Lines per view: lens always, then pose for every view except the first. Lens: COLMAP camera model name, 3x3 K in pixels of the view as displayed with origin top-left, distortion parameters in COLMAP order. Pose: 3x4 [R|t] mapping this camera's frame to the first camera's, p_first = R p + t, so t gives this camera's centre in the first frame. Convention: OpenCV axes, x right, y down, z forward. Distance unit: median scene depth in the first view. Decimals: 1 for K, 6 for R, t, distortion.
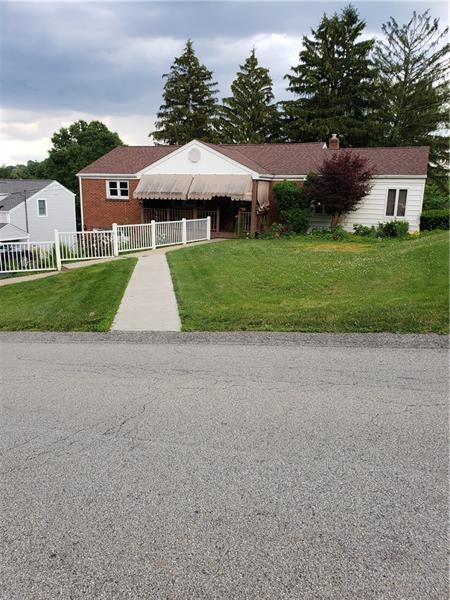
lens RADIAL K [[469.9, 0, 224.5], [0, 469.9, 302.2], [0, 0, 1]] dist [0.062029, -0.030588]
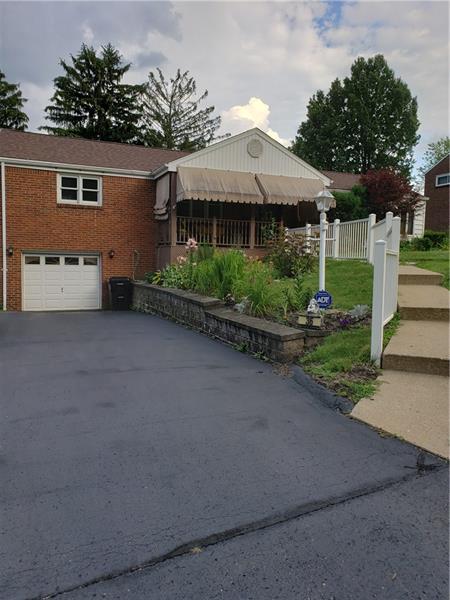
lens RADIAL K [[469.9, 0, 224.8], [0, 469.9, 298.5], [0, 0, 1]] dist [0.062029, -0.030588]
pose [[0.718278, -0.061671, 0.693018, -0.527916], [0.149570, 0.986462, -0.067238, -0.026480], [-0.679489, 0.151950, 0.717778, 0.441787]]
